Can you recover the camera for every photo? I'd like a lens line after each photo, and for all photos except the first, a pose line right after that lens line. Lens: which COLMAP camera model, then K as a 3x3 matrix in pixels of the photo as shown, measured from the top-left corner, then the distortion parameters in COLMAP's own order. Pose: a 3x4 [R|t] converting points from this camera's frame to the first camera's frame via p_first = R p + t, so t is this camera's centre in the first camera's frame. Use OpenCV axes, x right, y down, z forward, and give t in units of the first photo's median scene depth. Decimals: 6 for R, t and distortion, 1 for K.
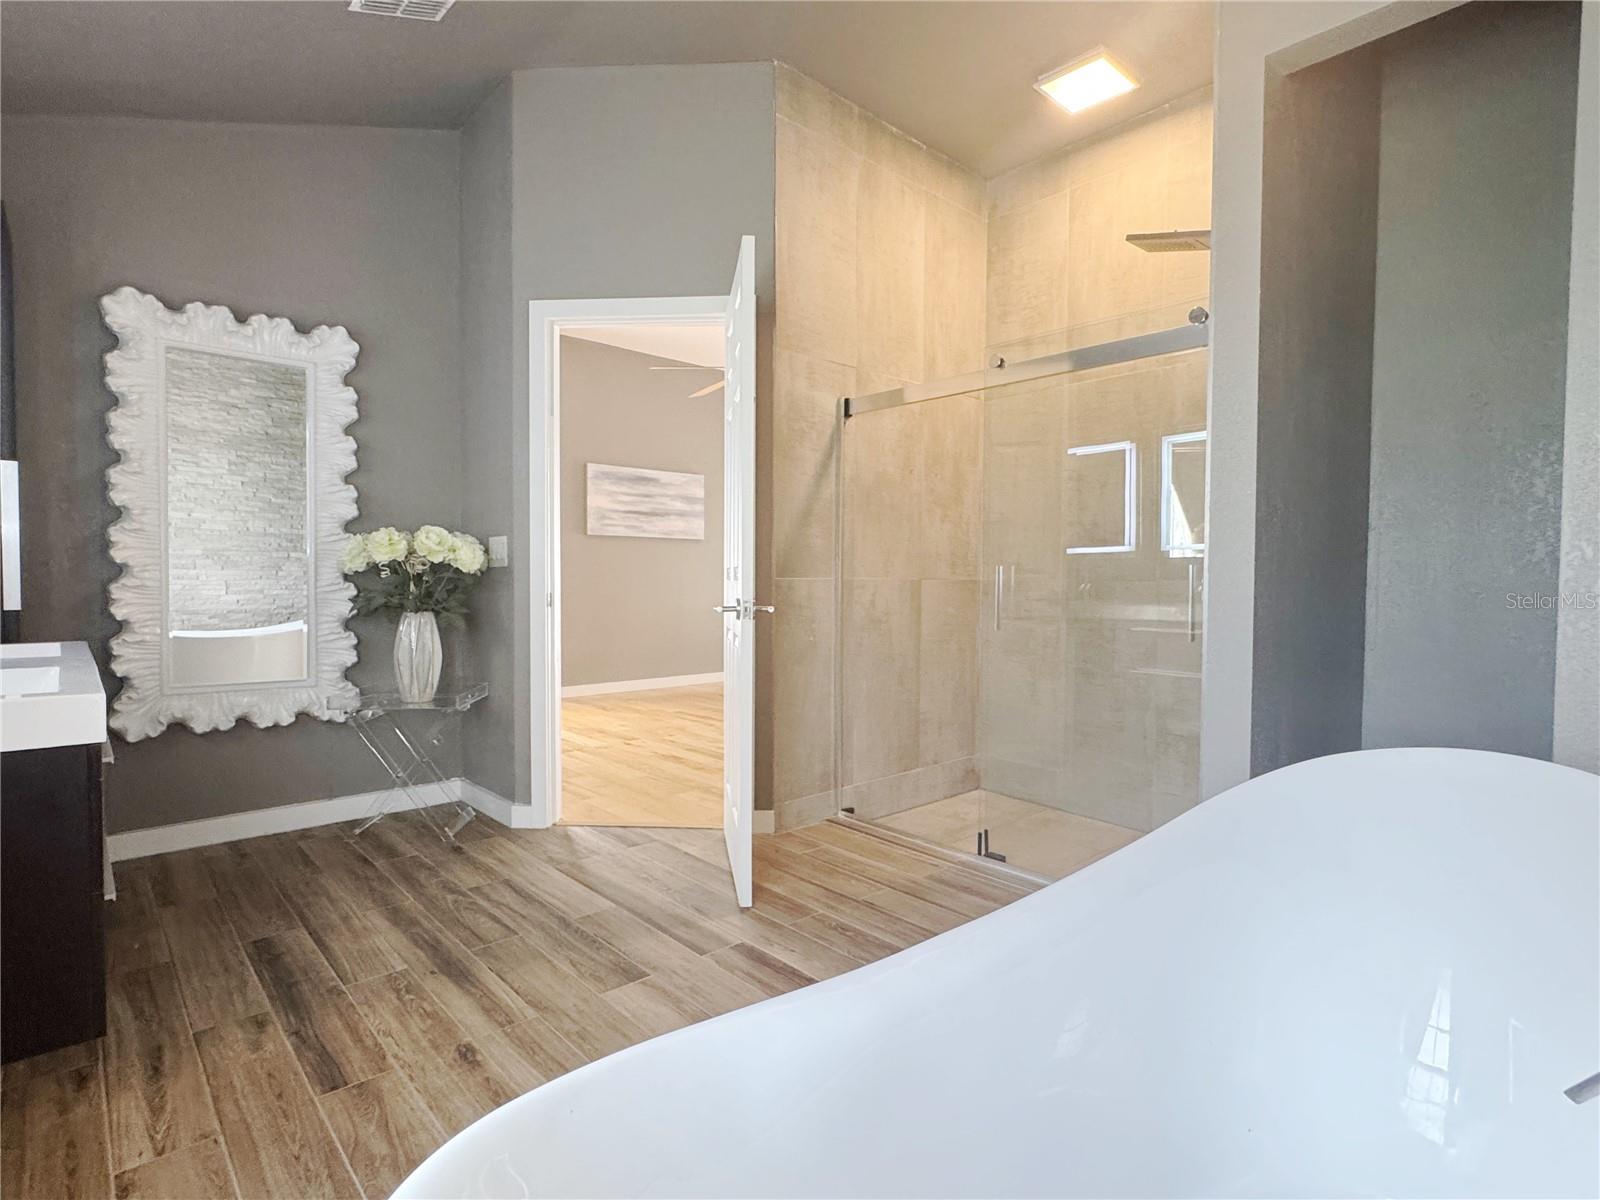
lens RADIAL K [[810.7, 0, 800.0], [0, 810.7, 600.0], [0, 0, 1]] dist [-0.001024, 0.000150]
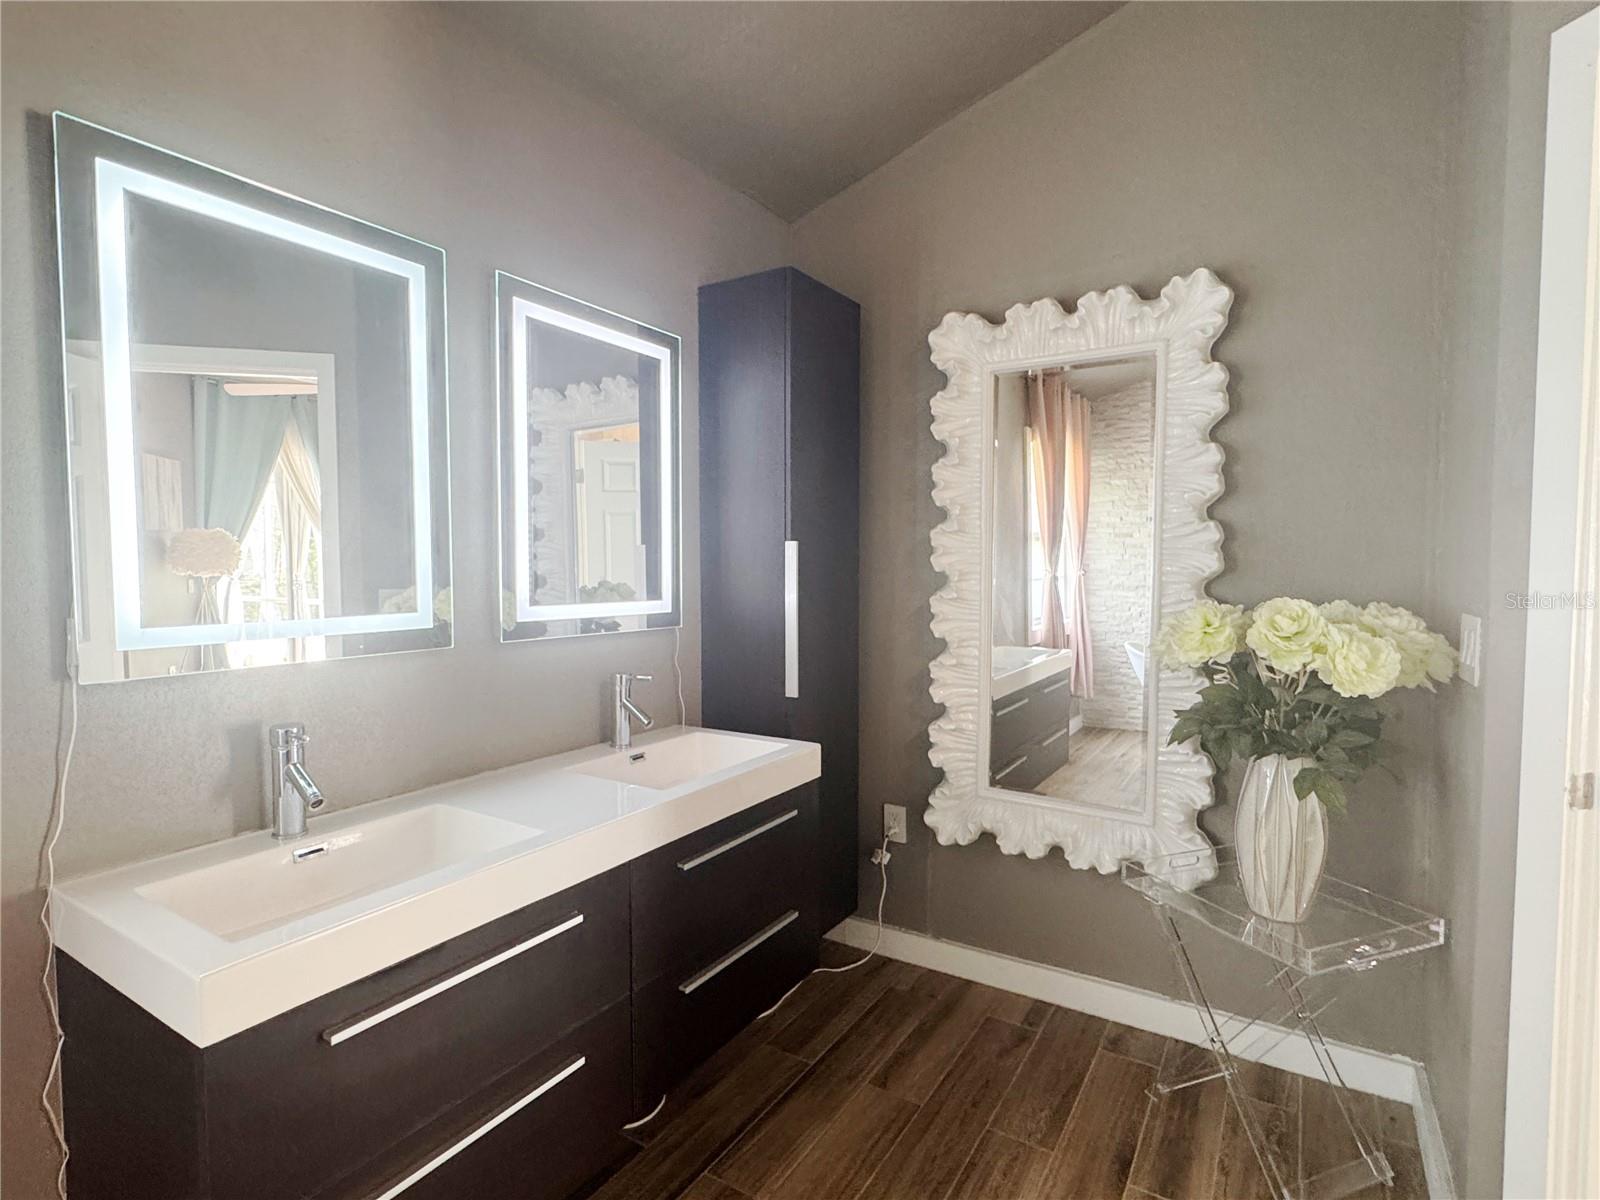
lens RADIAL K [[810.7, 0, 800.0], [0, 810.7, 600.0], [0, 0, 1]] dist [-0.001024, 0.000150]
pose [[0.266783, 0.039700, -0.962938, -0.041182], [-0.024018, 0.999115, 0.034537, -0.102764], [0.963457, 0.013914, 0.267501, 0.571394]]
